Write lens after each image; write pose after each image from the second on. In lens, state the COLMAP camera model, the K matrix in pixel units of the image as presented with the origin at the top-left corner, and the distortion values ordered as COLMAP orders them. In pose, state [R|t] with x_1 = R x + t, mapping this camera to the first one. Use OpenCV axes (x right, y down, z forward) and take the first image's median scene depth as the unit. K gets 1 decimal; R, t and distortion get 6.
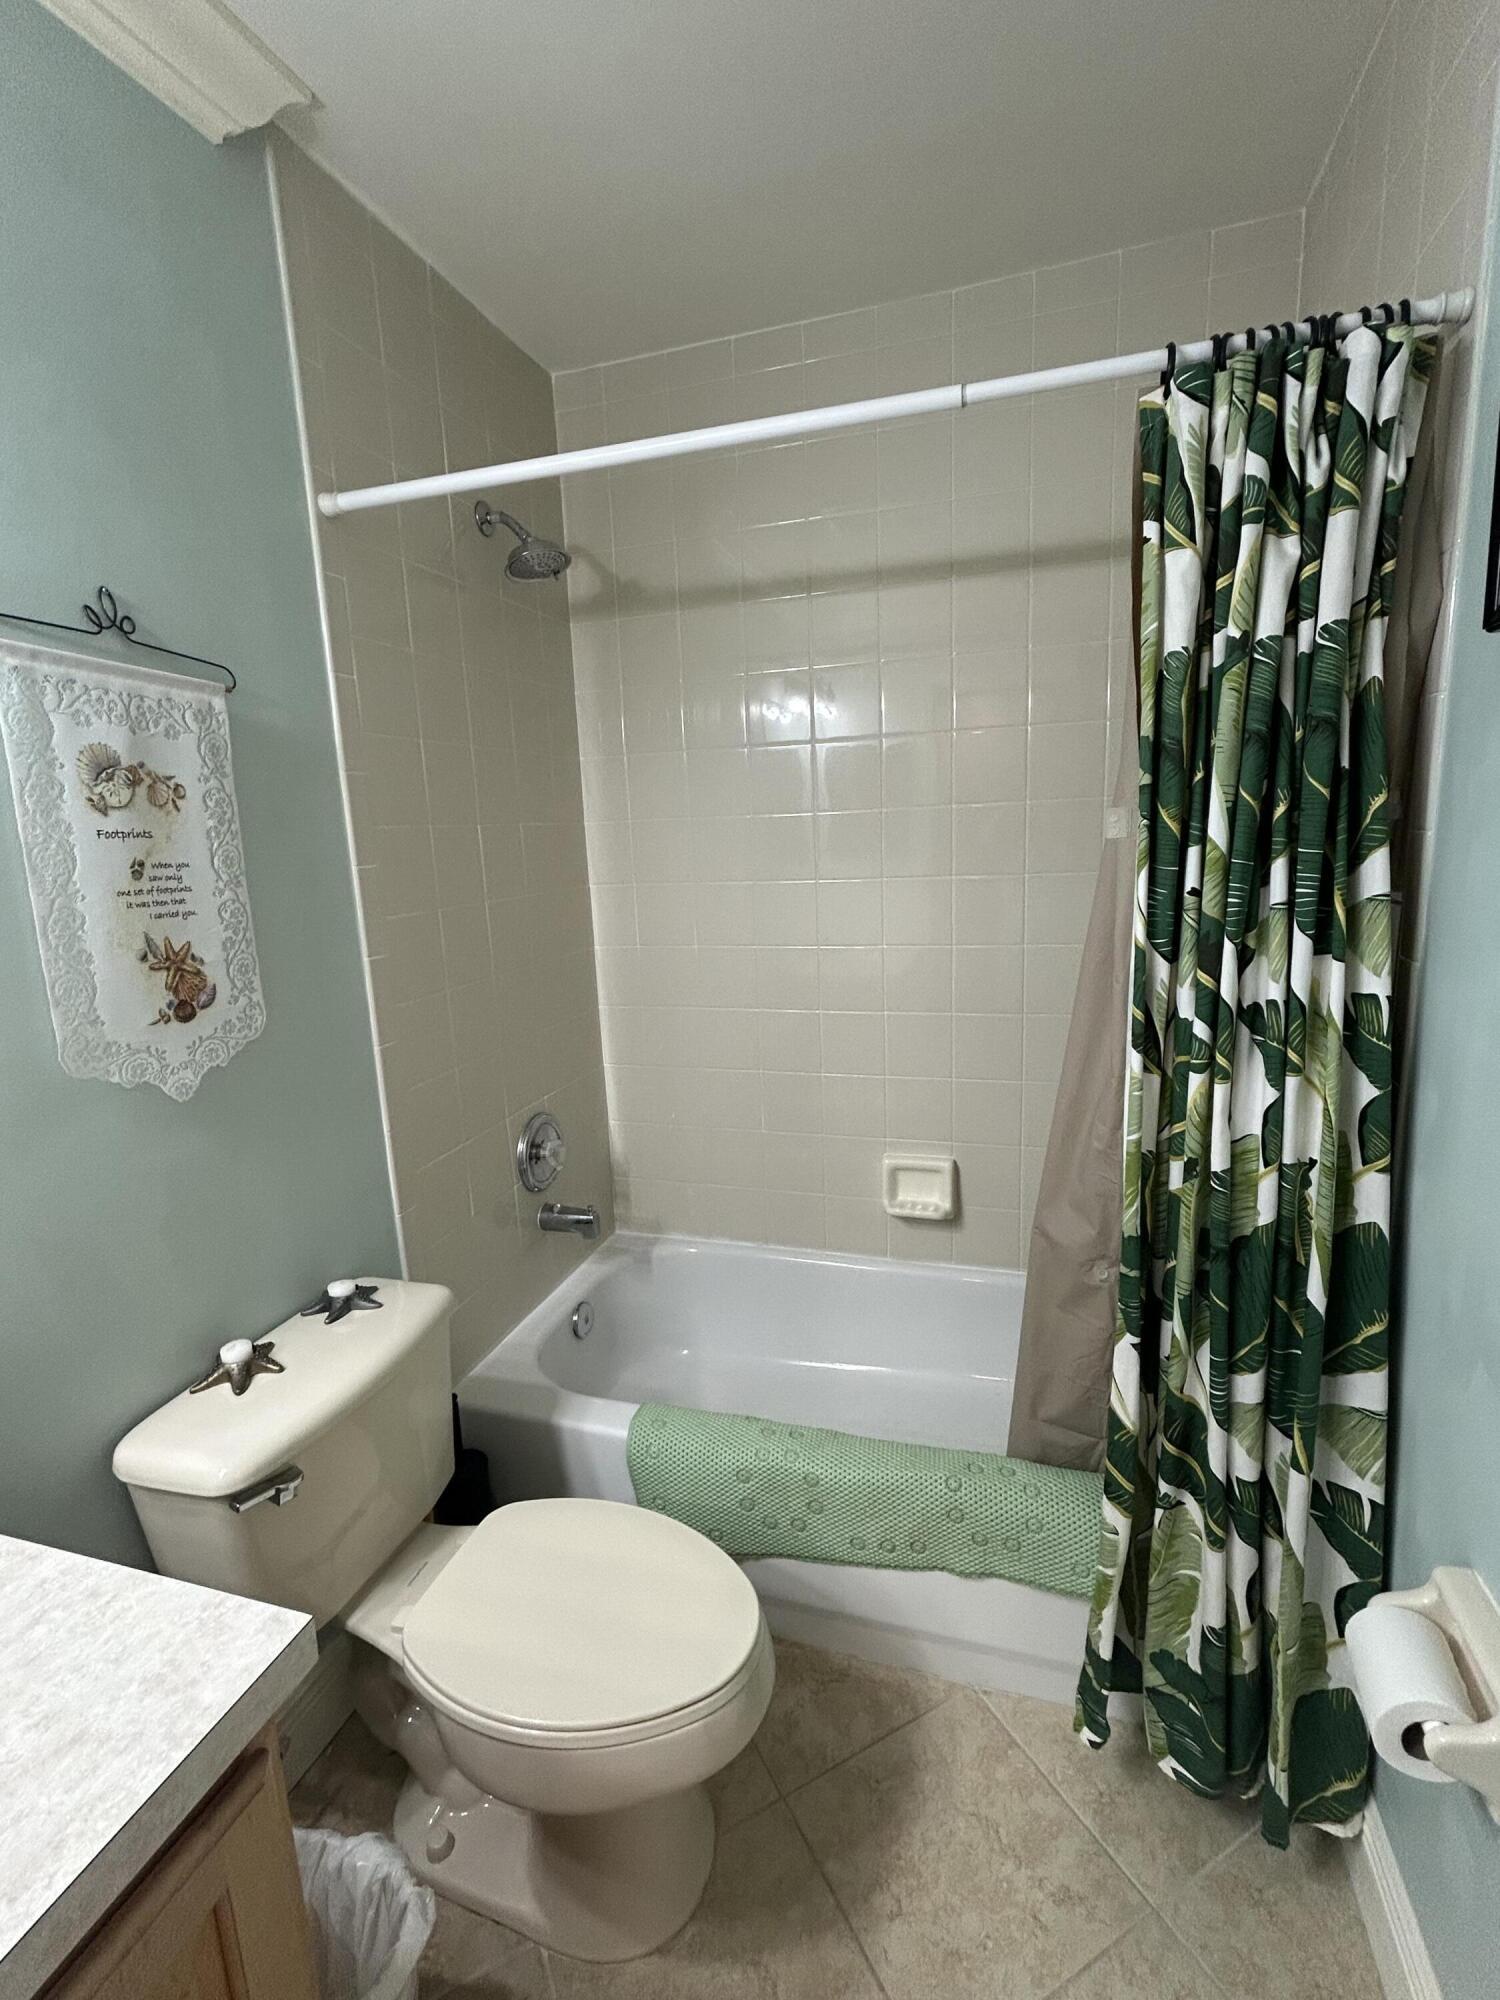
lens RADIAL K [[896.8, 0, 754.2], [0, 896.8, 997.6], [0, 0, 1]] dist [-0.005495, 0.000537]
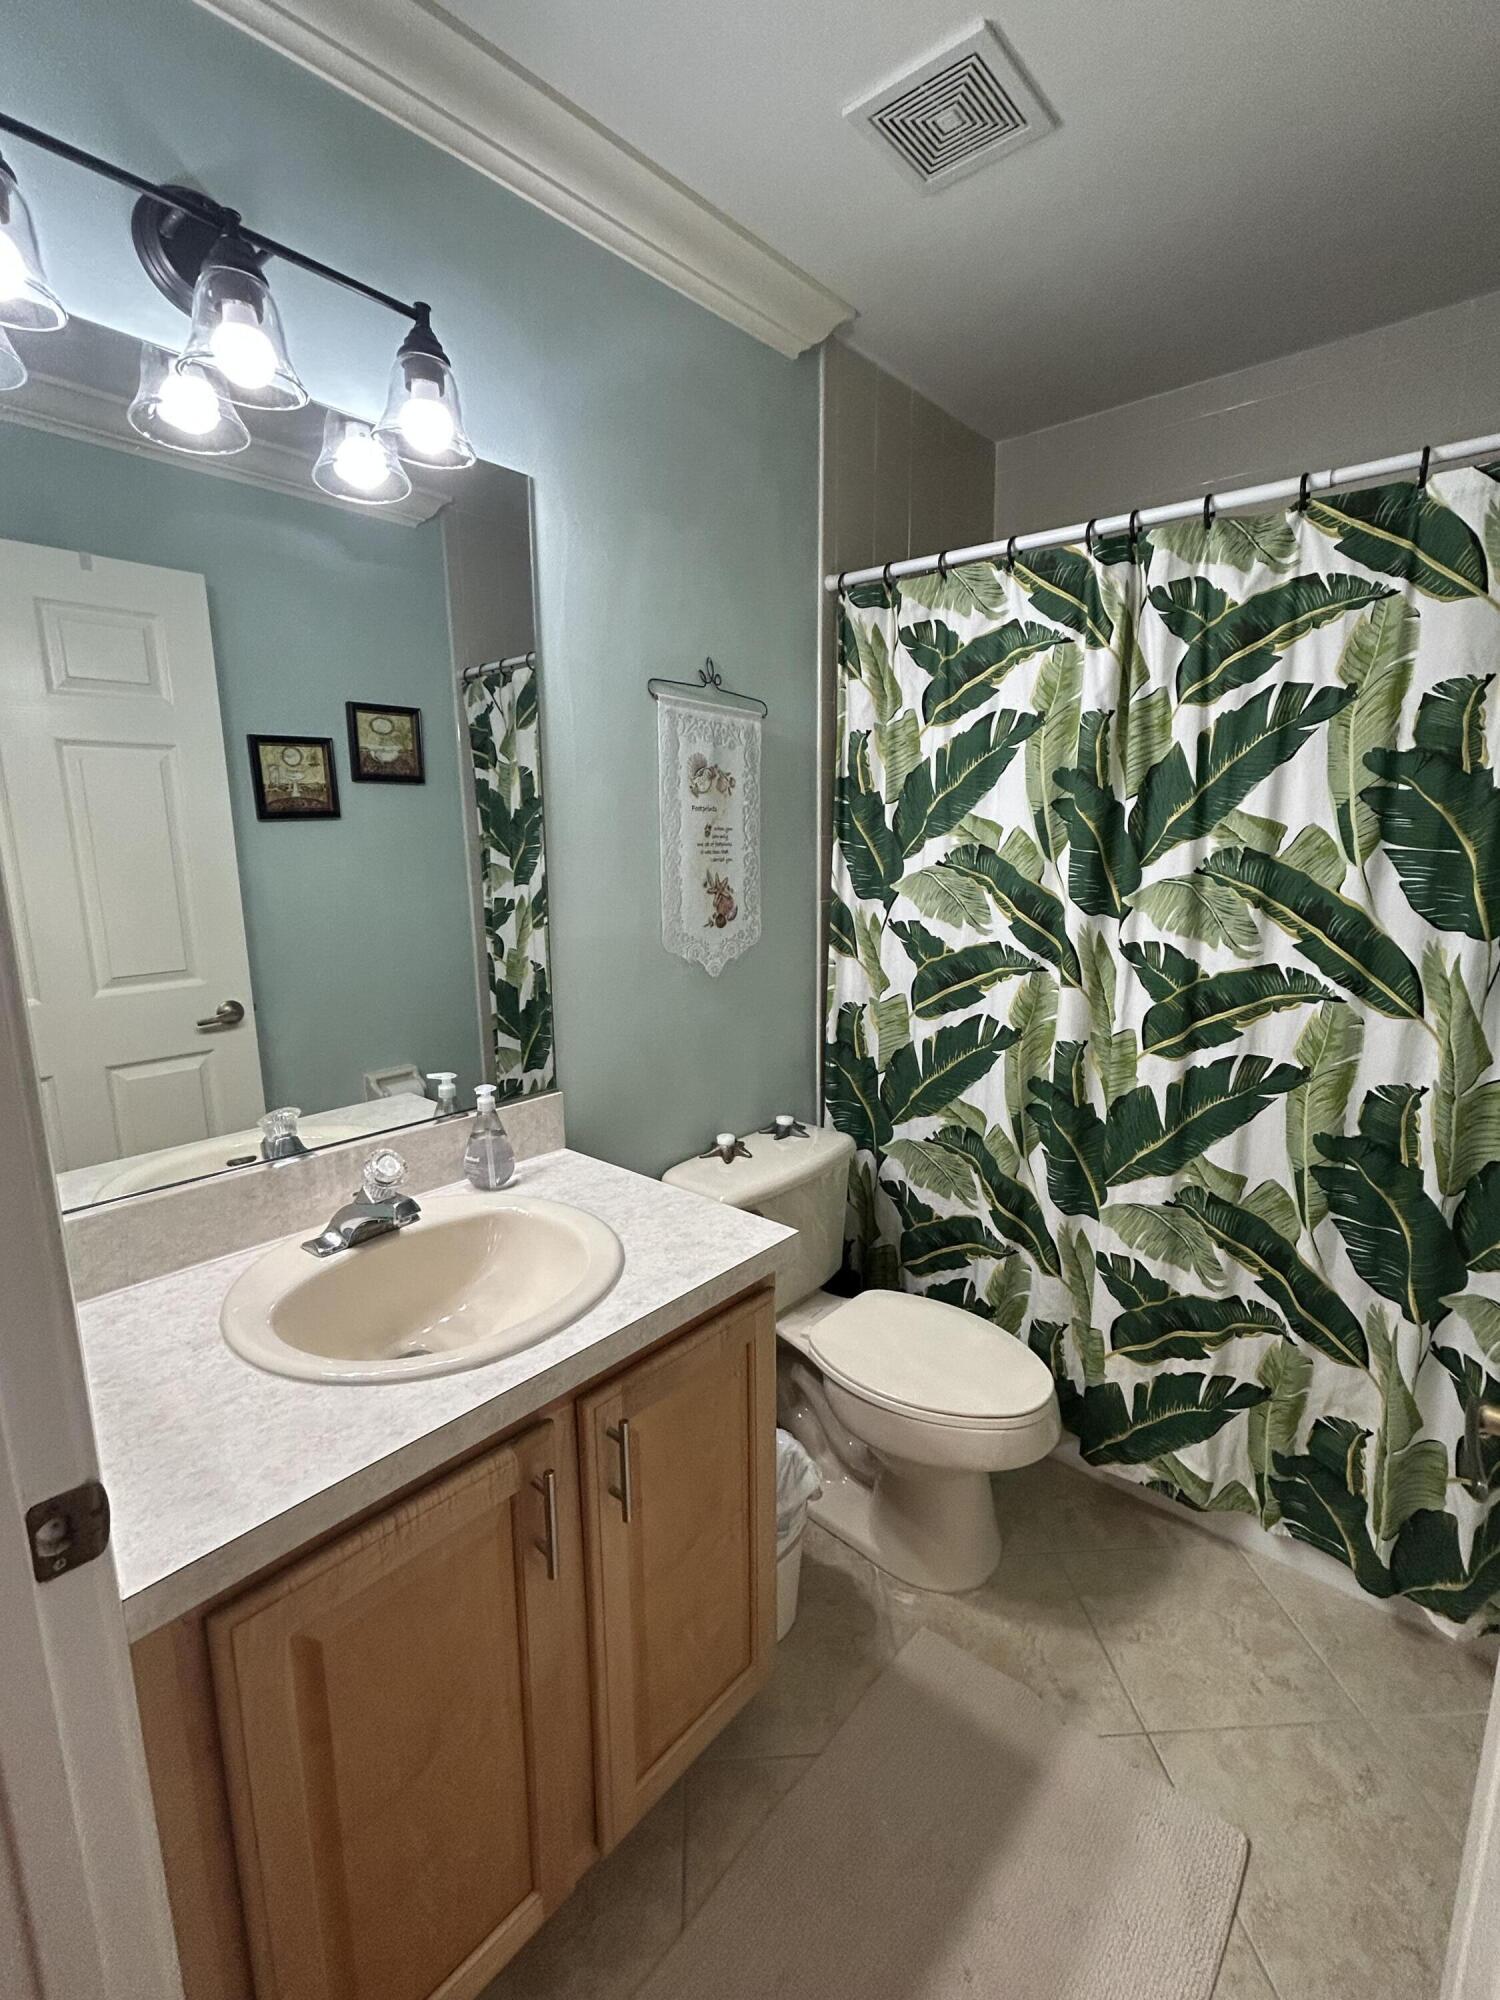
lens RADIAL K [[896.8, 0, 750.4], [0, 896.8, 1001.3], [0, 0, 1]] dist [-0.005495, 0.000537]
pose [[0.913531, 0.109253, -0.391822, 0.053590], [-0.102859, 0.993995, 0.037346, 0.092743], [0.393550, 0.006186, 0.919283, -0.447913]]
